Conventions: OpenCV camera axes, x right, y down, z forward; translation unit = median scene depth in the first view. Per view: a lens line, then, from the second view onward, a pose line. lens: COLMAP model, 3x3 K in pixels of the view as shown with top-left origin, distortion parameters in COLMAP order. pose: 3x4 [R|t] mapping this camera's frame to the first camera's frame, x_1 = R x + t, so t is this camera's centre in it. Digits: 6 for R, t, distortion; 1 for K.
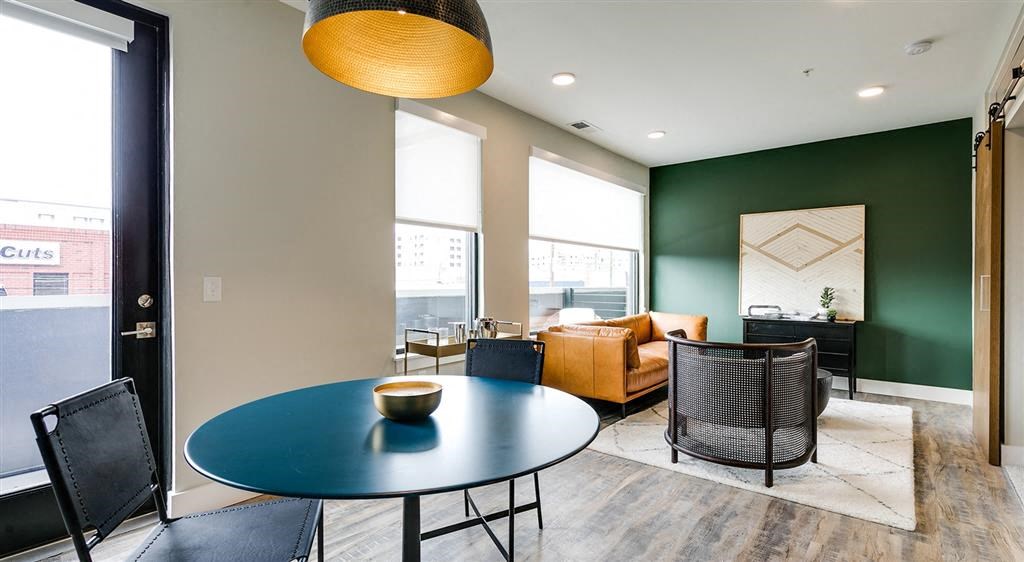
lens RADIAL K [[475.3, 0, 512.0], [0, 475.3, 281.0], [0, 0, 1]] dist [0.015463, 0.000041]
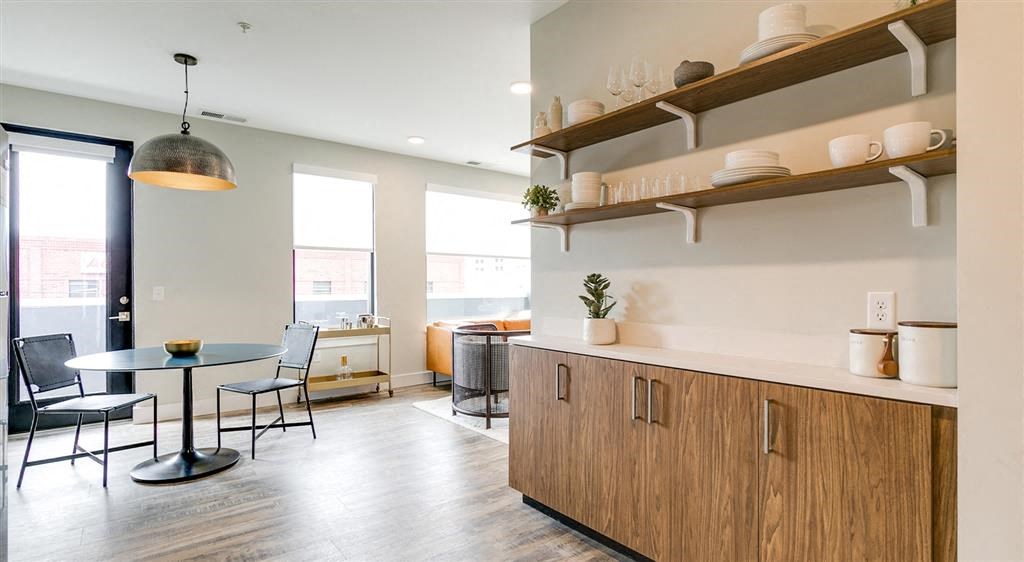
lens RADIAL K [[491.8, 0, 512.6], [0, 491.8, 284.9], [0, 0, 1]] dist [0.000271, -0.000558]
pose [[0.978877, -0.004821, -0.204391, 0.539148], [0.004342, 0.999987, -0.002789, -0.002020], [0.204402, 0.001843, 0.978885, -0.260697]]
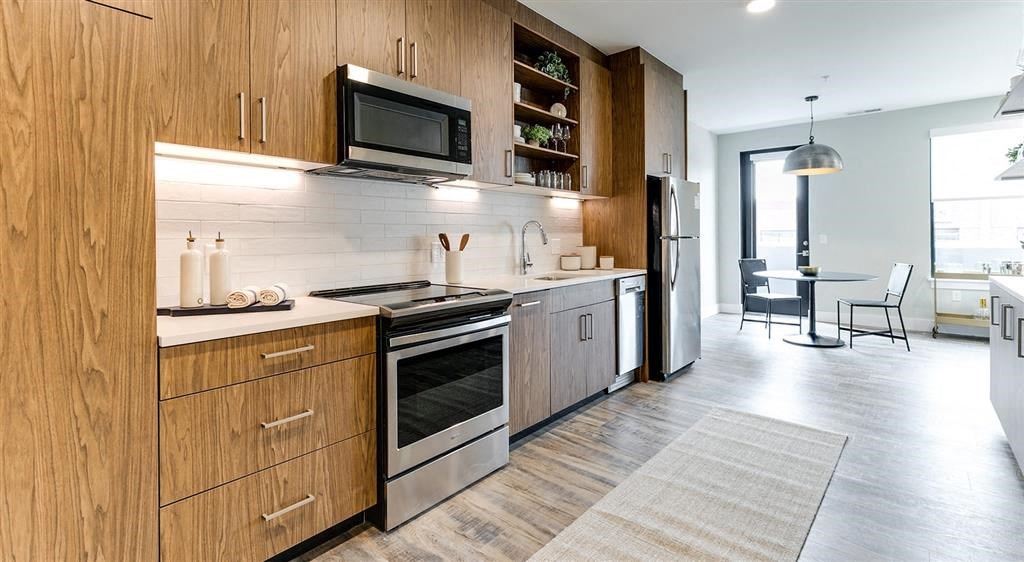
lens RADIAL K [[459.2, 0, 540.9], [0, 459.2, 238.2], [0, 0, 1]] dist [0.000728, -0.000507]
pose [[0.018644, 0.000731, -0.999826, 1.040146], [0.005872, 0.999982, 0.000841, 0.000229], [0.999809, -0.005887, 0.018639, -0.339466]]
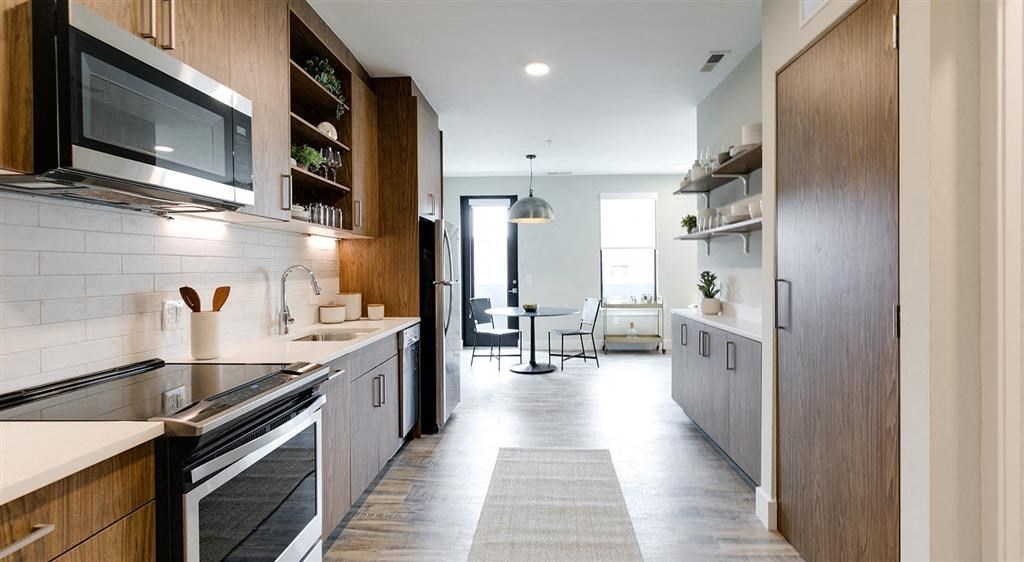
lens RADIAL K [[465.6, 0, 525.4], [0, 465.6, 271.9], [0, 0, 1]] dist [-0.002609, -0.000884]
pose [[0.609360, -0.002853, -0.792889, 0.950743], [0.007877, 0.999966, 0.002456, -0.017312], [0.792855, -0.007742, 0.609361, -0.464721]]
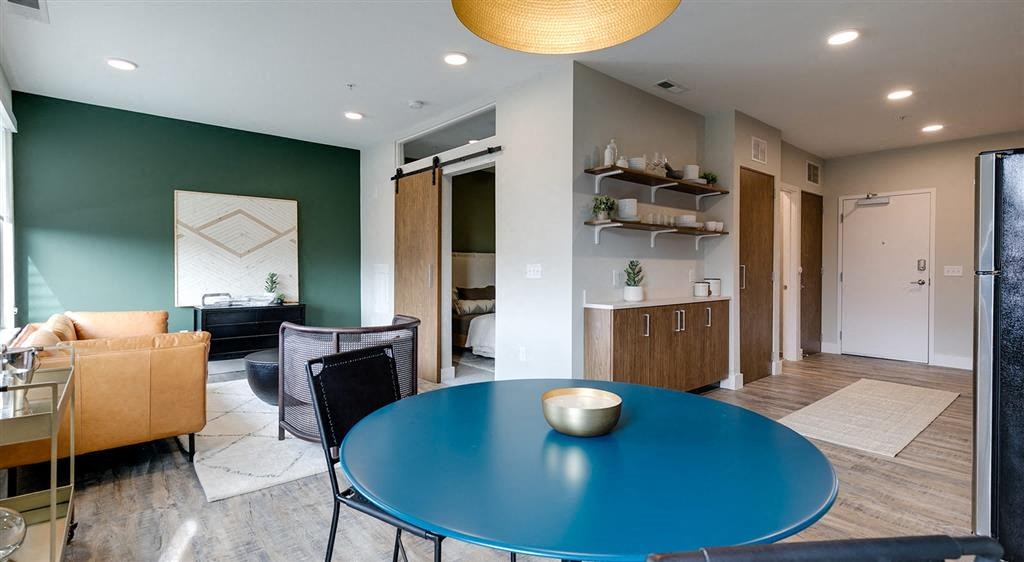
lens RADIAL K [[483.5, 0, 513.1], [0, 483.5, 275.3], [0, 0, 1]] dist [0.001008, 0.000215]
pose [[0.166119, -0.015426, 0.985985, -0.360760], [-0.002844, 0.999866, 0.016122, -0.001395], [-0.986102, -0.005482, 0.166053, 0.328100]]
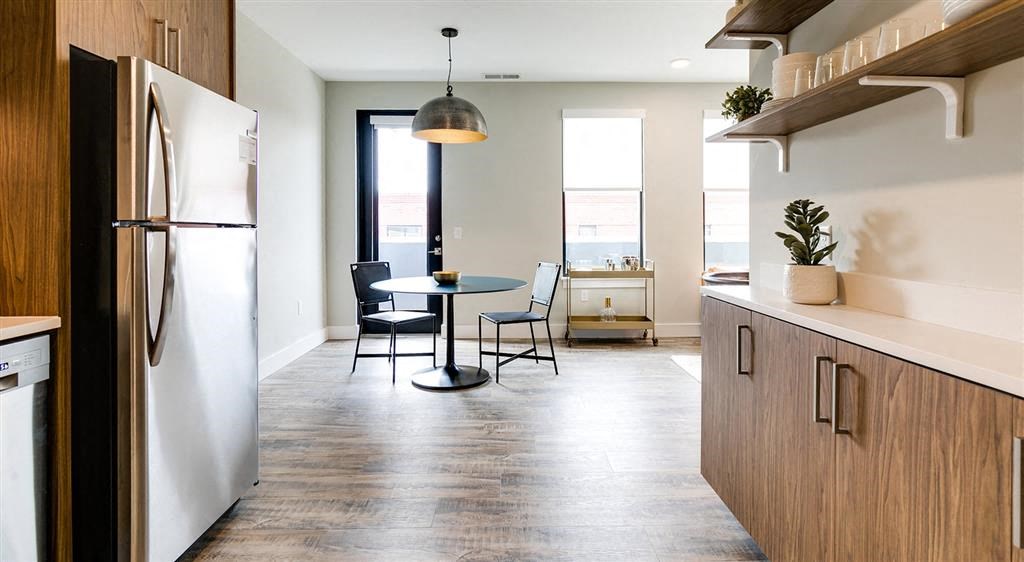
lens RADIAL K [[503.3, 0, 516.6], [0, 503.3, 231.5], [0, 0, 1]] dist [-0.000212, -0.000631]
pose [[0.655453, -0.002627, -0.755232, 0.654680], [0.003040, 0.999995, -0.000841, 0.007198], [0.755230, -0.001745, 0.655458, -0.134305]]
